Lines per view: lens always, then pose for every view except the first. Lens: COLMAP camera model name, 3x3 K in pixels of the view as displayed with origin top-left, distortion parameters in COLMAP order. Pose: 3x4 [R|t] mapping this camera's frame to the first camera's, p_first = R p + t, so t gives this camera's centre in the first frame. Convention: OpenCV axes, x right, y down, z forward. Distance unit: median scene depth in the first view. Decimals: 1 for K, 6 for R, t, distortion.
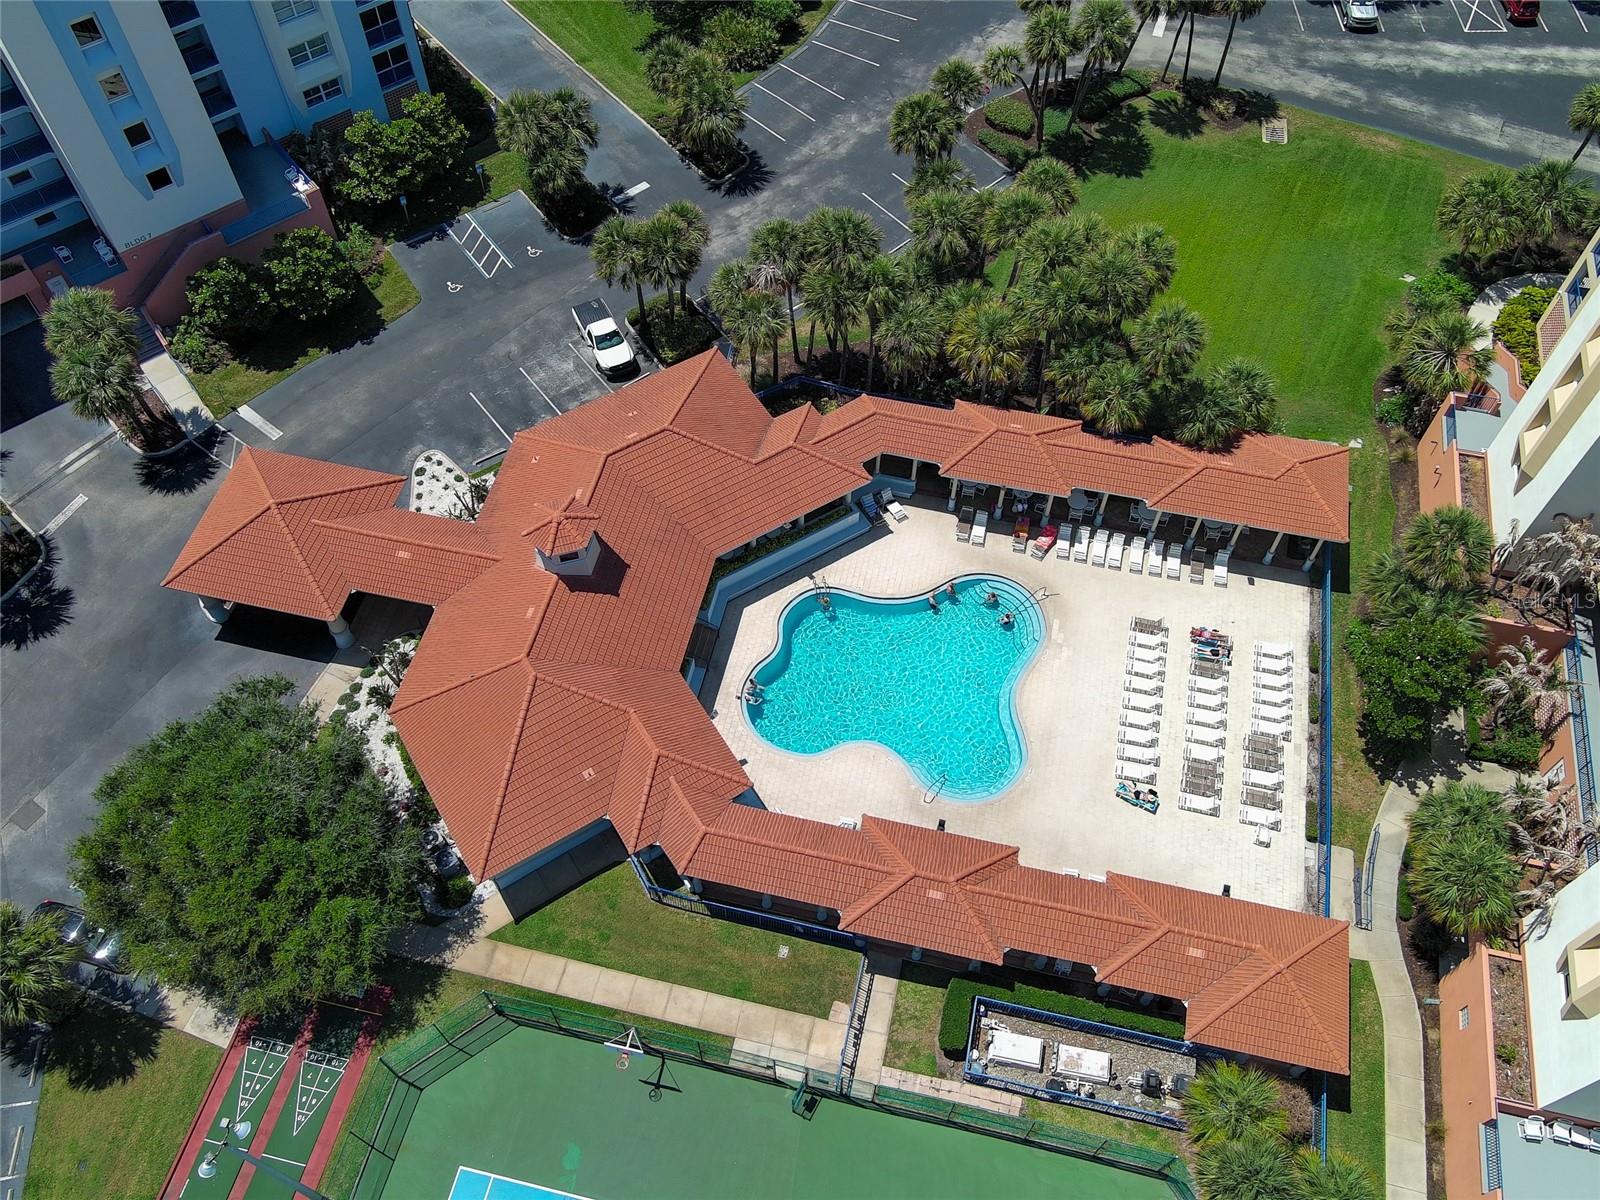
lens RADIAL K [[1315.2, 0, 800.4], [0, 1315.2, 592.8], [0, 0, 1]] dist [0.023708, -0.048966]
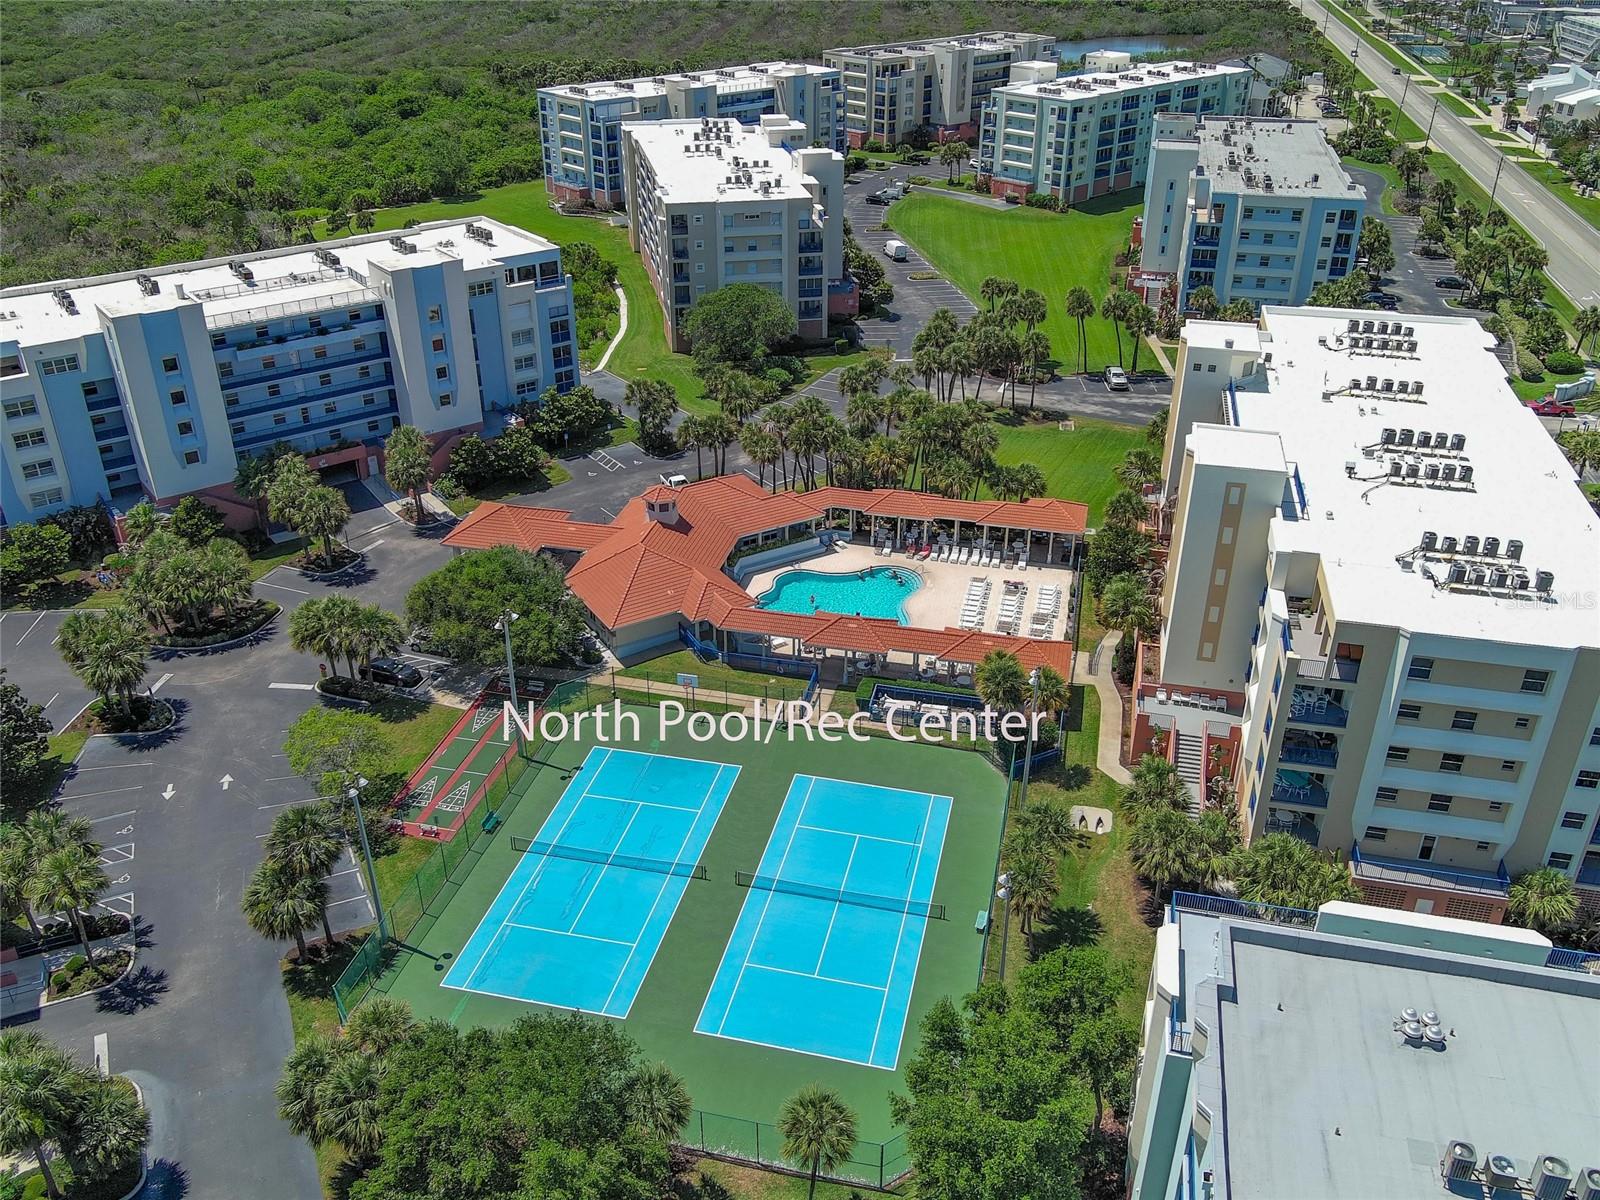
lens RADIAL K [[1315.2, 0, 800.4], [0, 1315.2, 592.8], [0, 0, 1]] dist [0.023708, -0.048966]
pose [[0.999968, 0.003045, -0.007414, 0.032115], [-0.006140, 0.885653, -0.464308, 0.834001], [0.005152, 0.464338, 0.885643, -0.549685]]
